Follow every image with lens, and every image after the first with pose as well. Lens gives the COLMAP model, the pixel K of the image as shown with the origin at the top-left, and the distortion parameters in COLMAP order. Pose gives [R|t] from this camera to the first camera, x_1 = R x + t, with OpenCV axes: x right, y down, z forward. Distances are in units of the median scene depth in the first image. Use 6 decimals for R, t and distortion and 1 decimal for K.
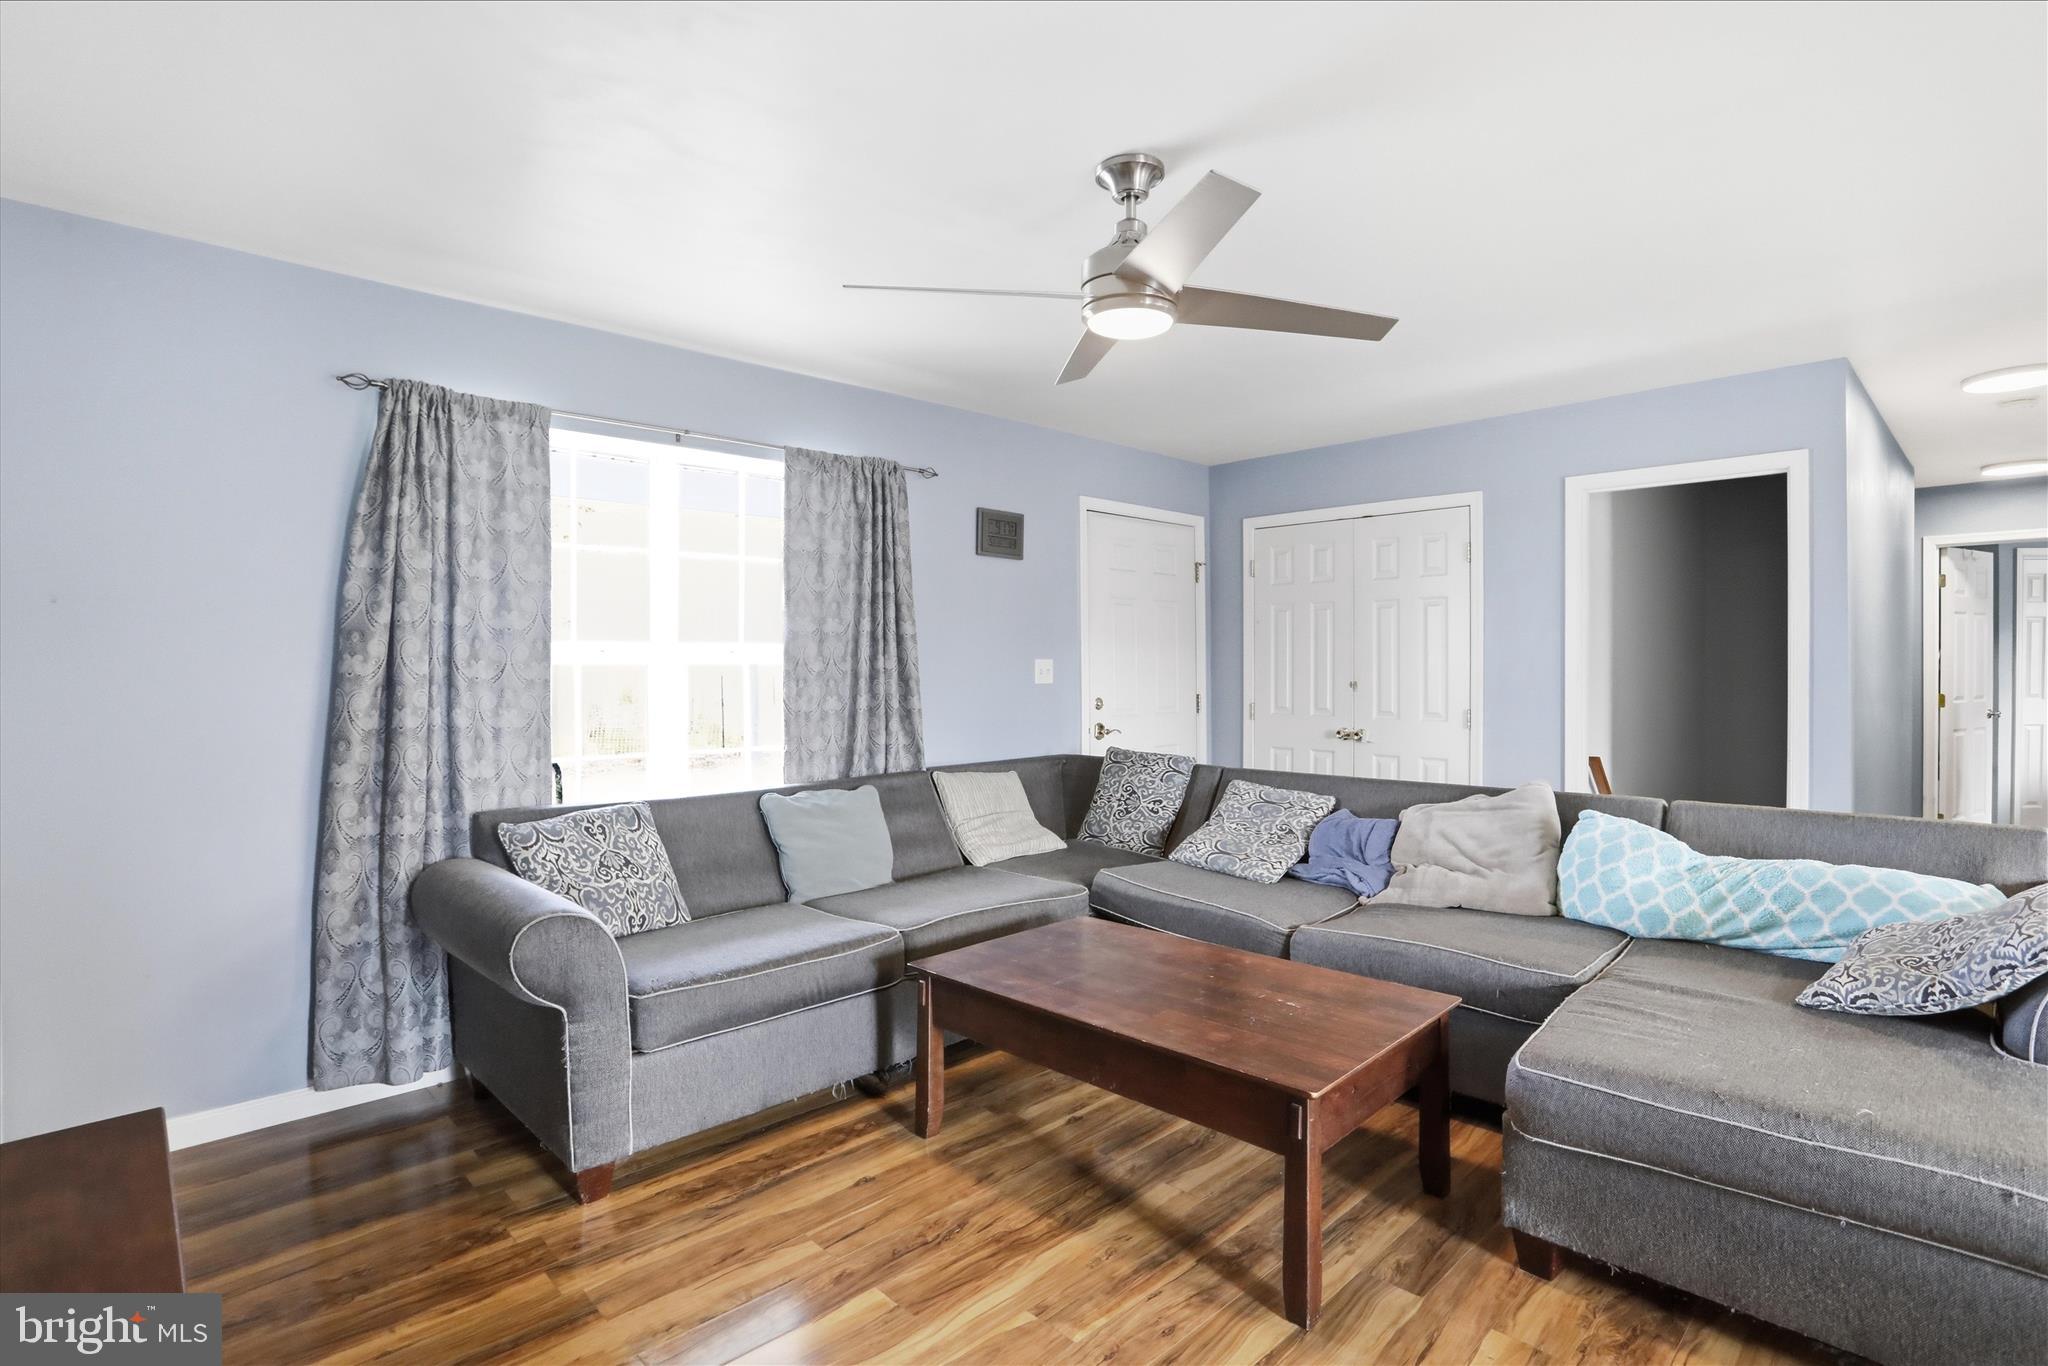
lens RADIAL K [[1020.6, 0, 1023.8], [0, 1020.6, 675.6], [0, 0, 1]] dist [-0.026800, 0.016421]
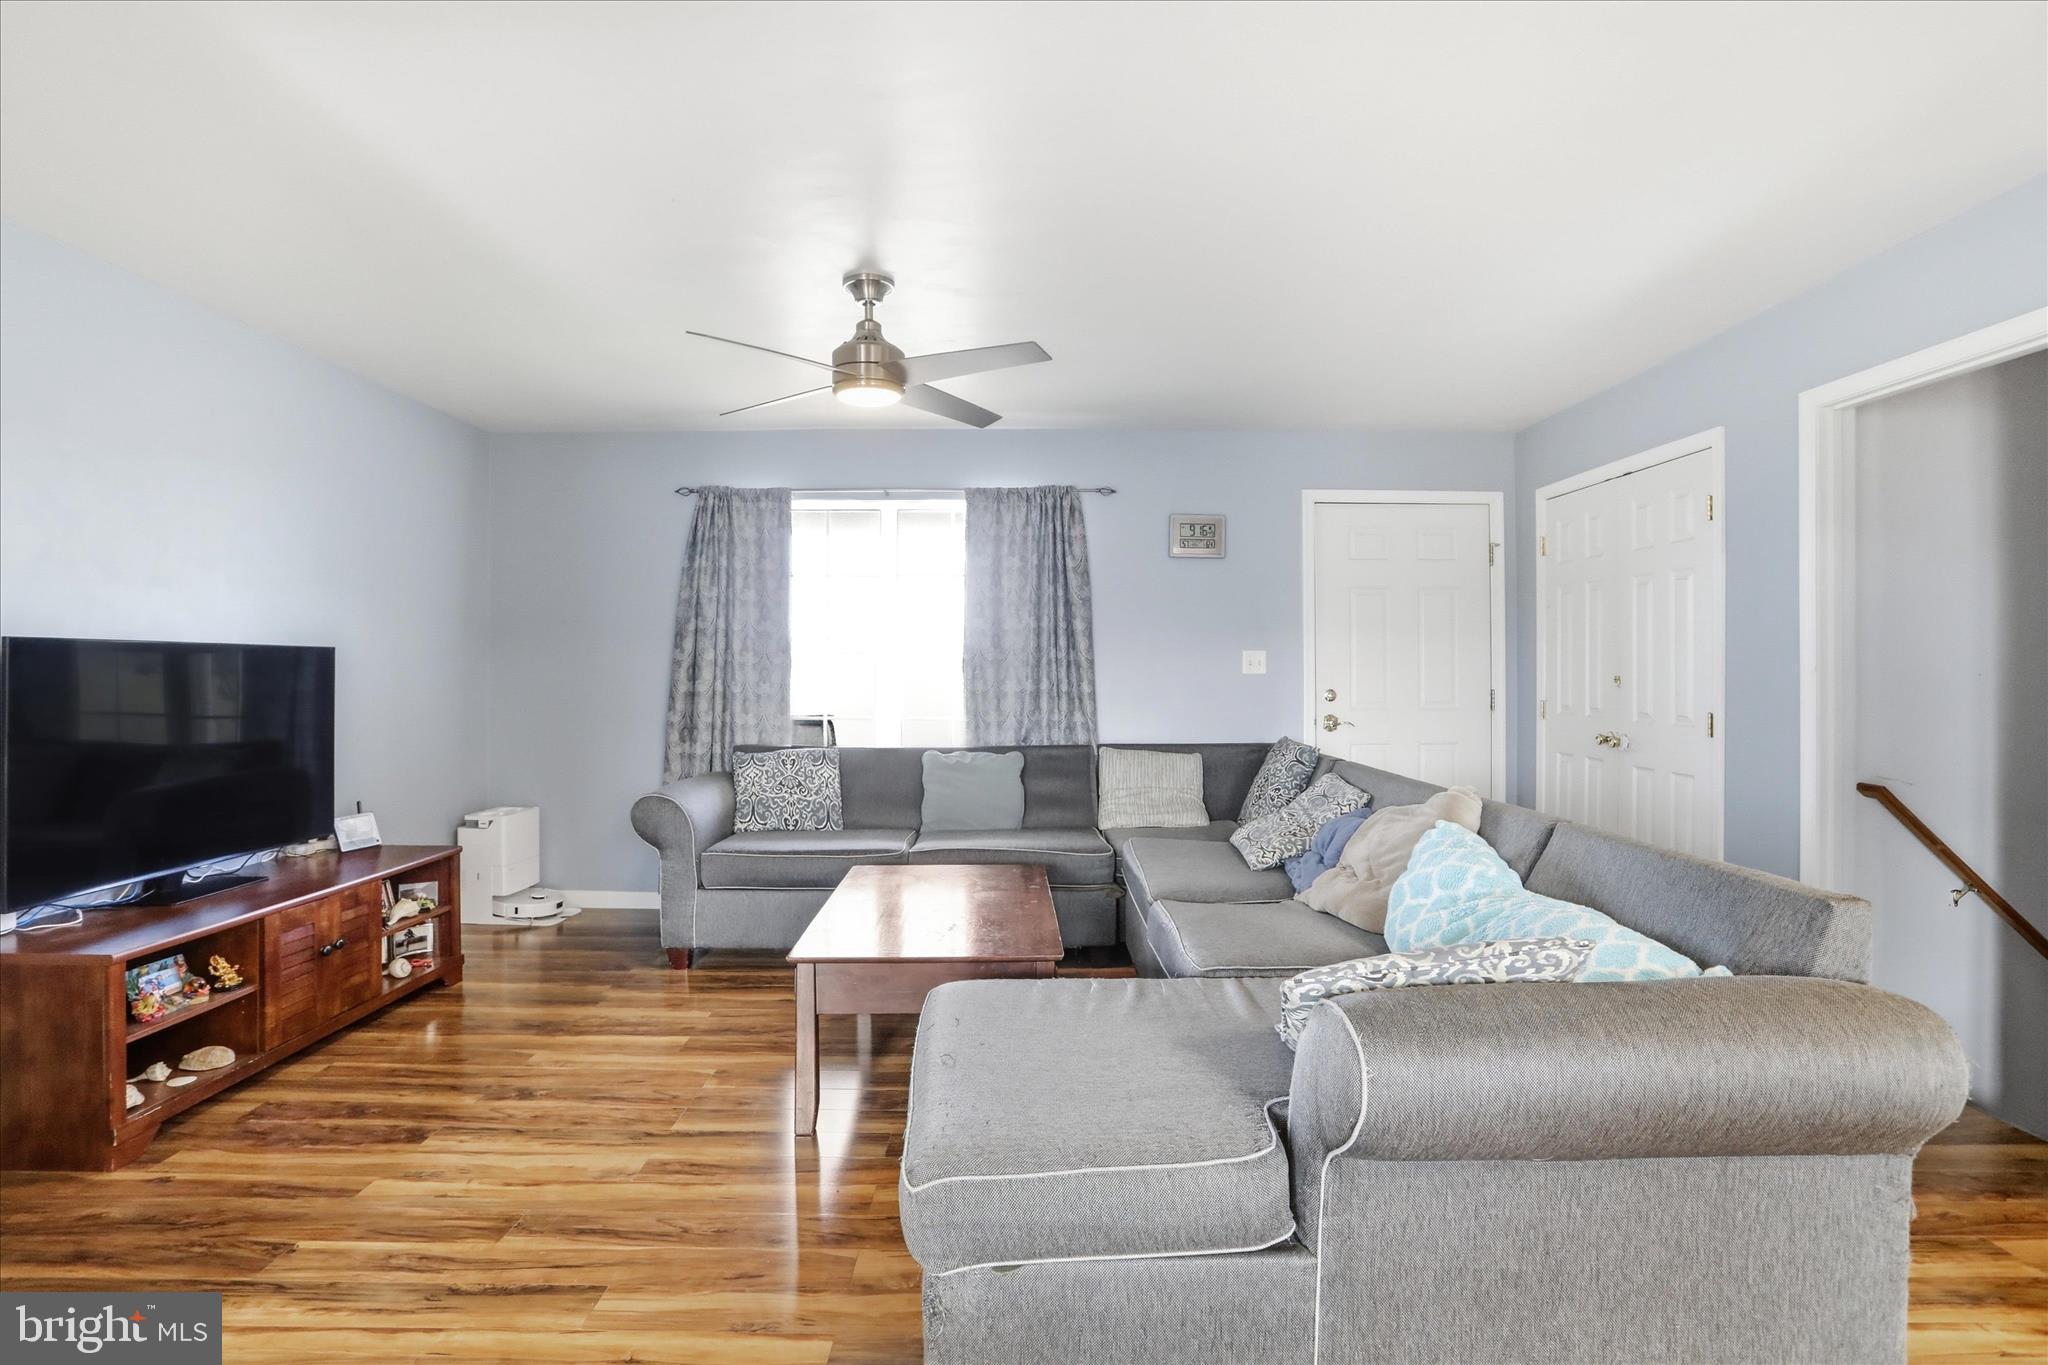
lens RADIAL K [[1020.6, 0, 1020.0], [0, 1020.6, 675.0], [0, 0, 1]] dist [-0.026800, 0.016421]
pose [[0.722420, 0.008800, -0.691399, 0.794228], [-0.010849, 0.999940, 0.001392, 0.013286], [0.691370, 0.006495, 0.722472, 0.113624]]
